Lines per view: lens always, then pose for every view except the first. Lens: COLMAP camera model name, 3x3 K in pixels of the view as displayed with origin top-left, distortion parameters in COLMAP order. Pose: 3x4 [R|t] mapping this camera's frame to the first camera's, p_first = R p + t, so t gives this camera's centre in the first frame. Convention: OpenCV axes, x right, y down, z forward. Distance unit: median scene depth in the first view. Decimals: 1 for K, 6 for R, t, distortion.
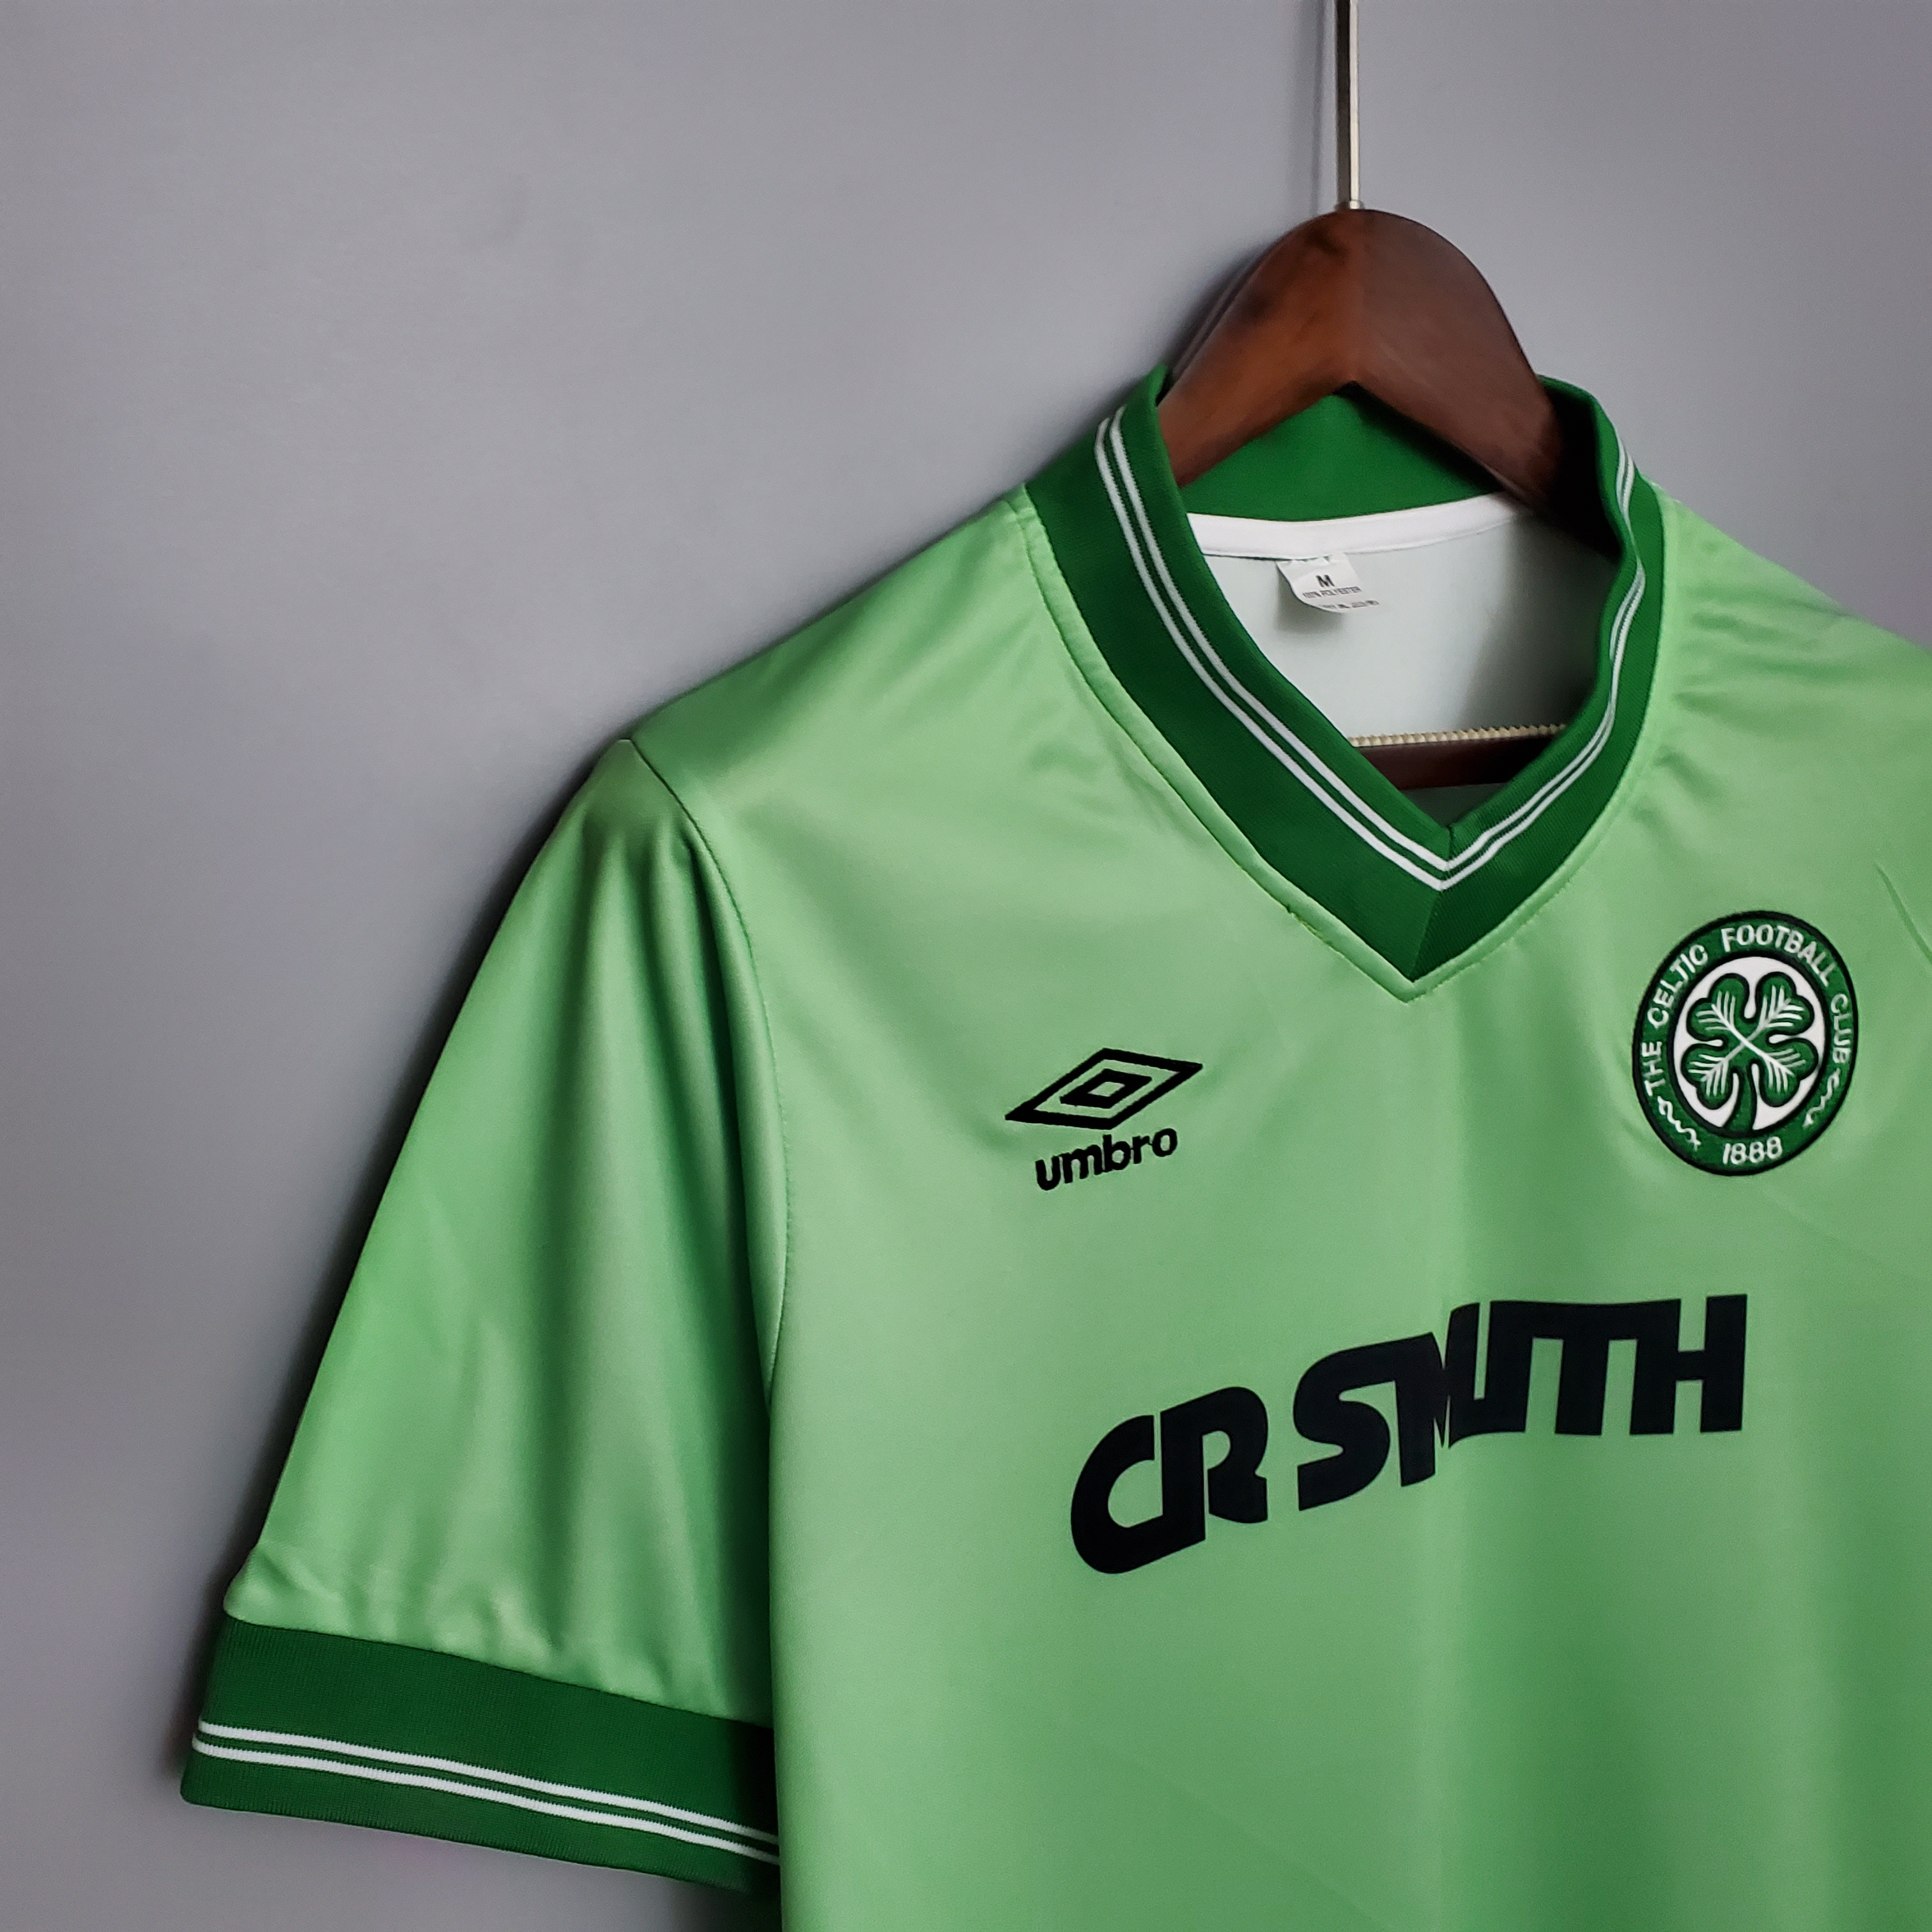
lens RADIAL K [[1910.2, 0, 965.3], [0, 1910.2, 920.6], [0, 0, 1]] dist [0.174253, -0.570255]
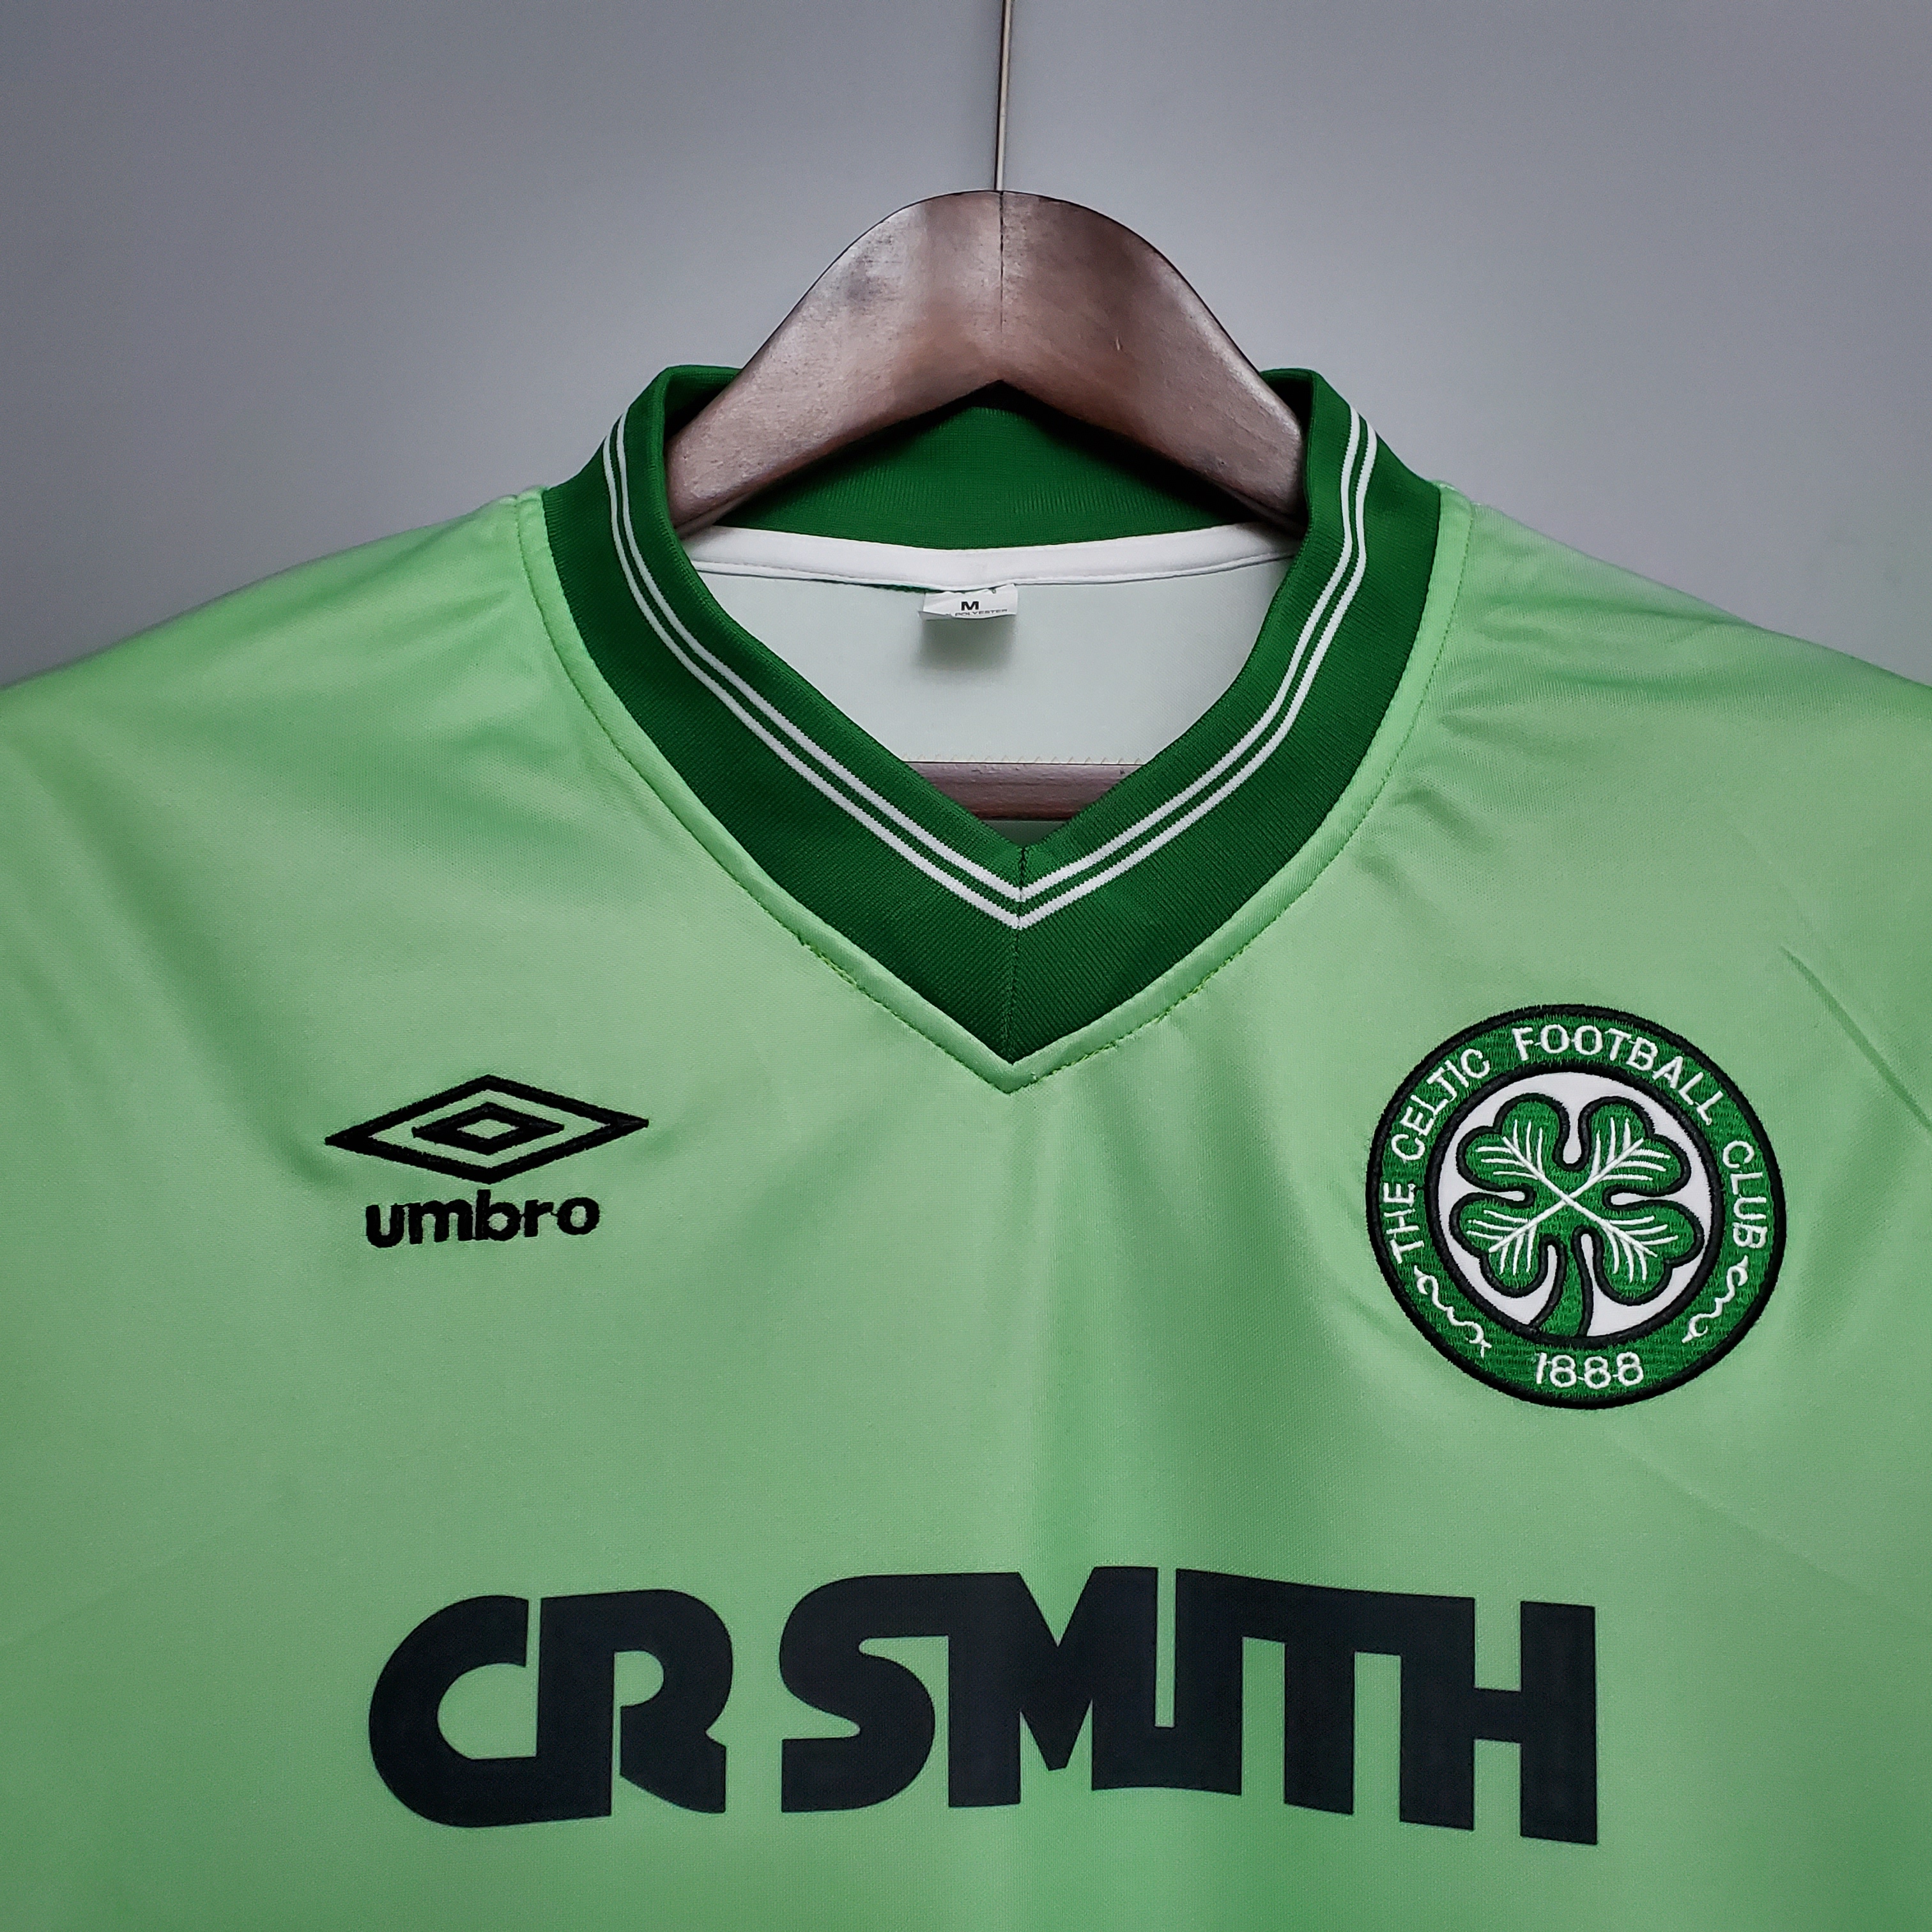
lens RADIAL K [[1910.2, 0, 965.3], [0, 1910.2, 920.6], [0, 0, 1]] dist [0.174253, -0.570255]
pose [[0.922338, -0.035796, -0.384722, 0.480167], [-0.088918, 0.949311, -0.301501, 0.195137], [0.376013, 0.312294, 0.872403, 0.310576]]
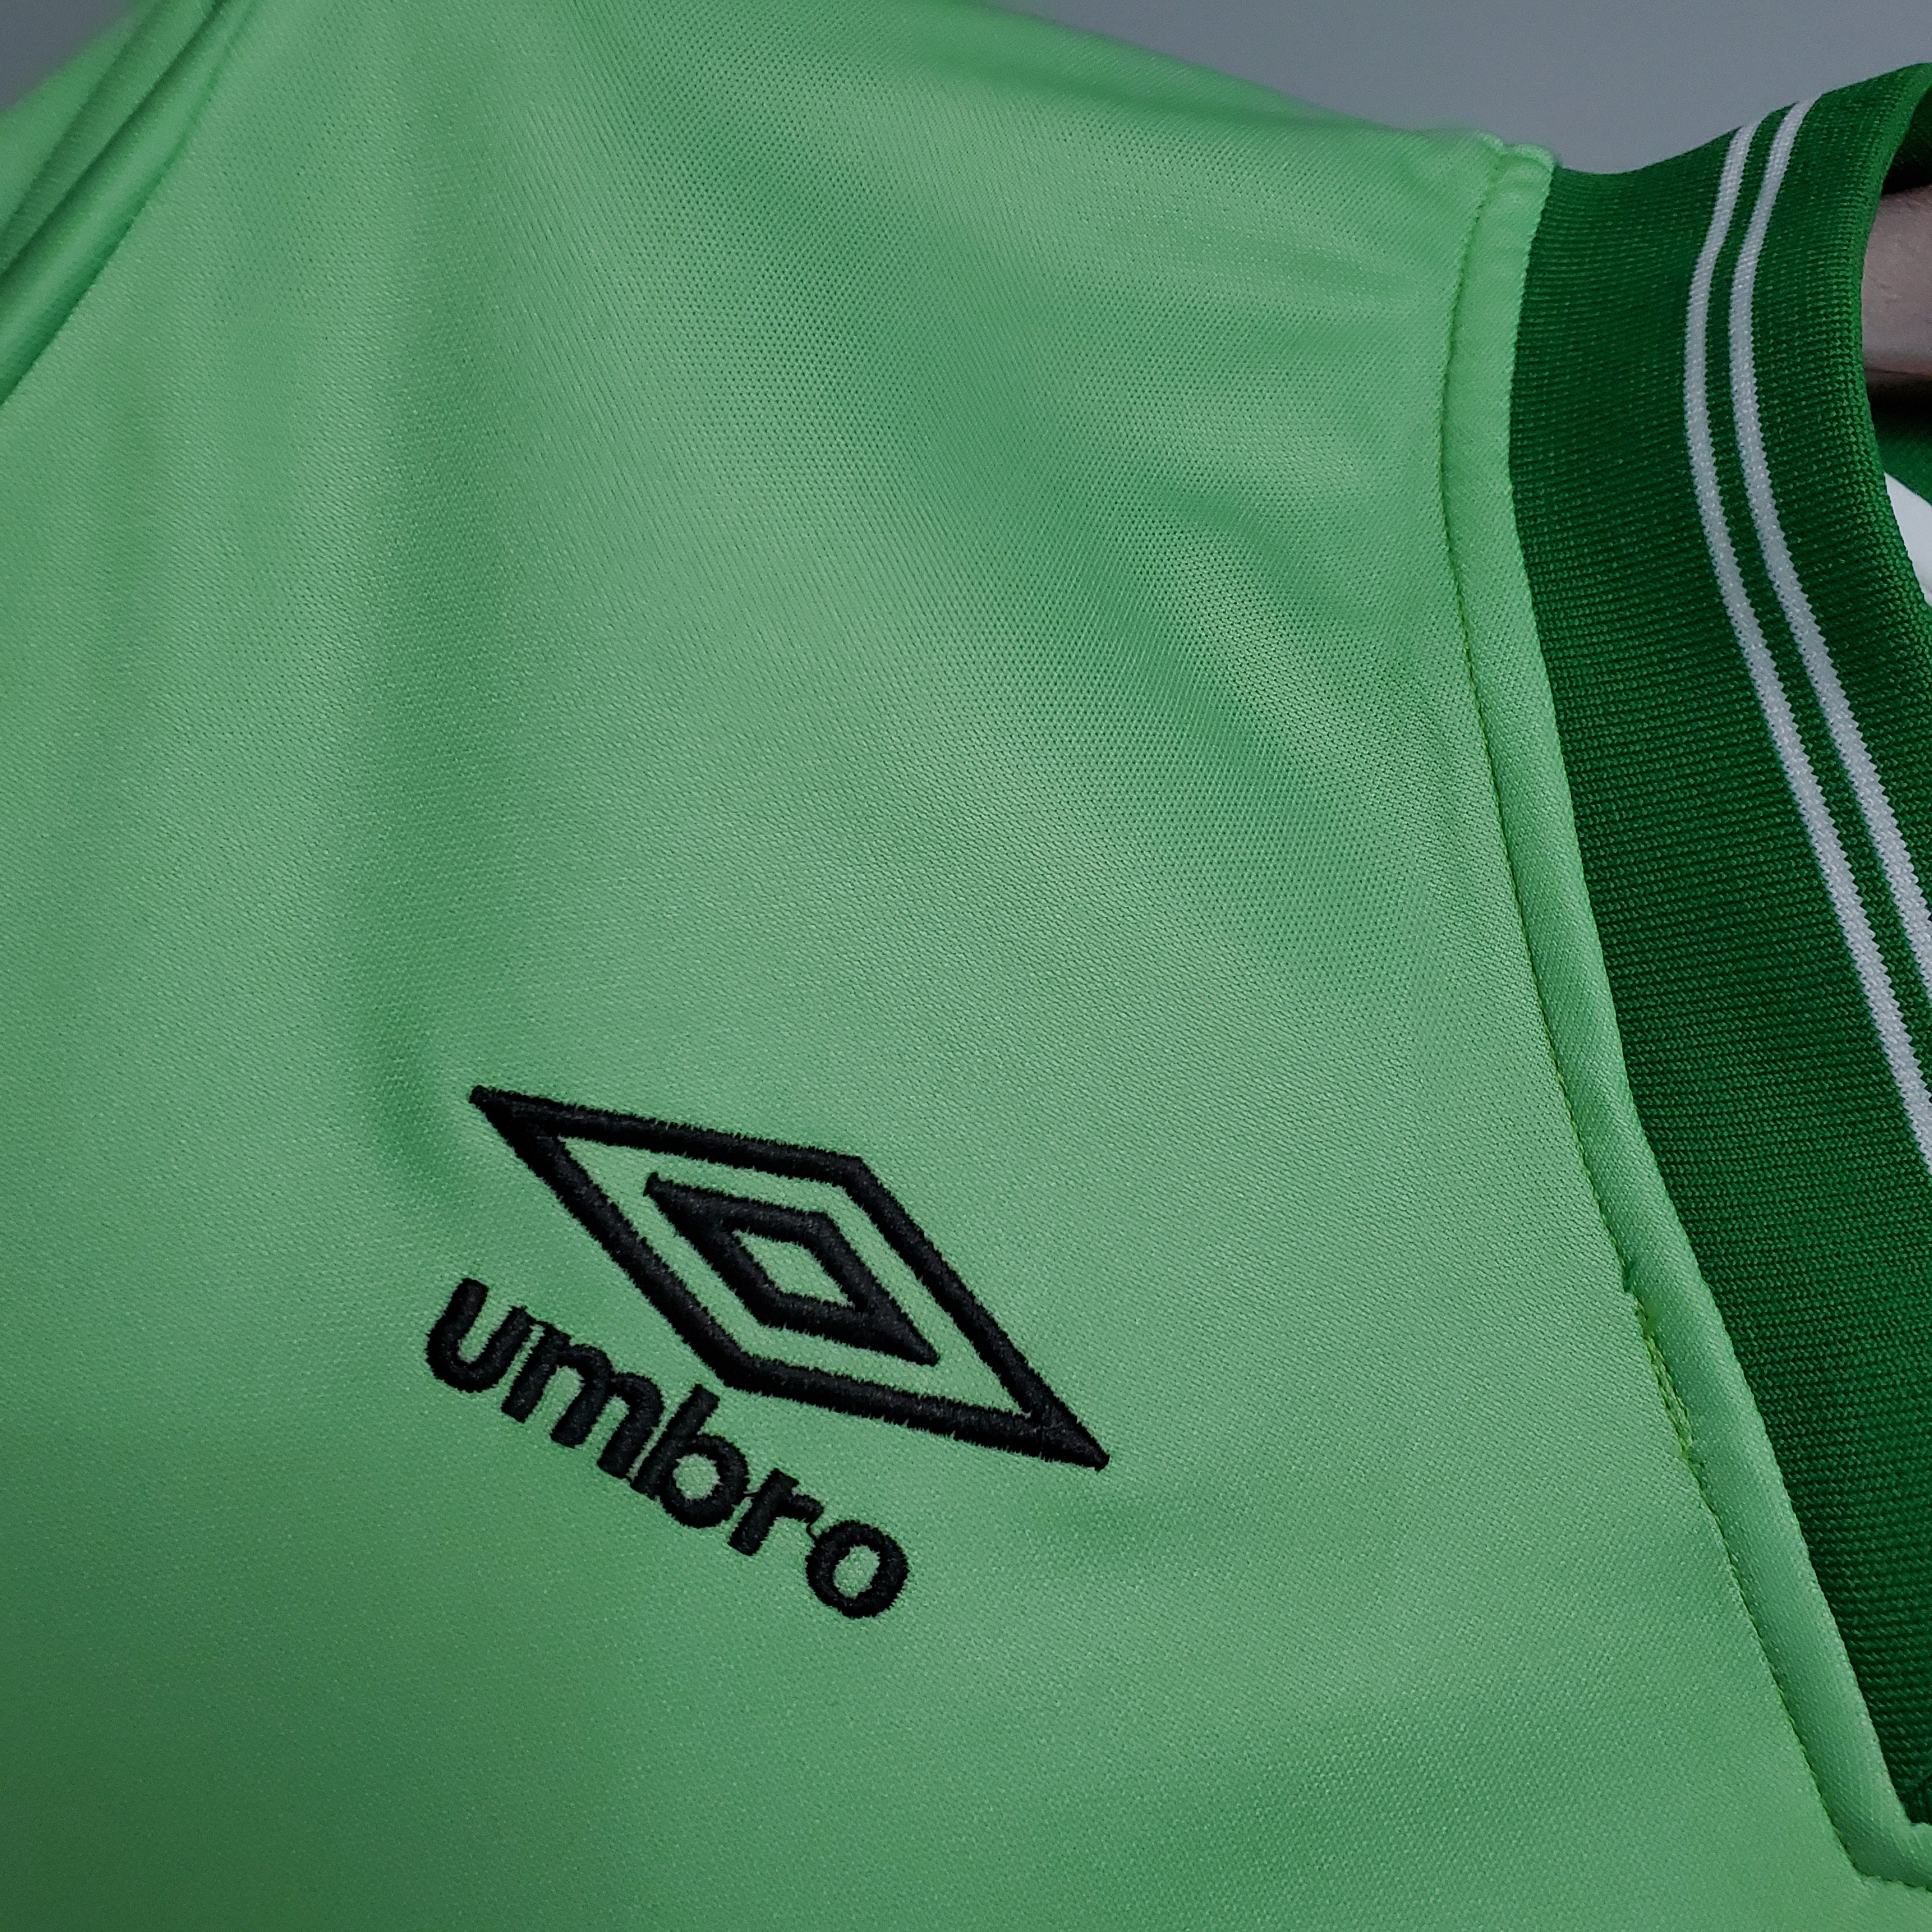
lens RADIAL K [[1910.2, 0, 965.3], [0, 1910.2, 920.6], [0, 0, 1]] dist [0.174253, -0.570255]
pose [[0.735879, 0.437396, -0.516881, 0.207718], [-0.624363, 0.733716, -0.268014, 0.098155], [0.262016, 0.519948, 0.813020, 0.606675]]
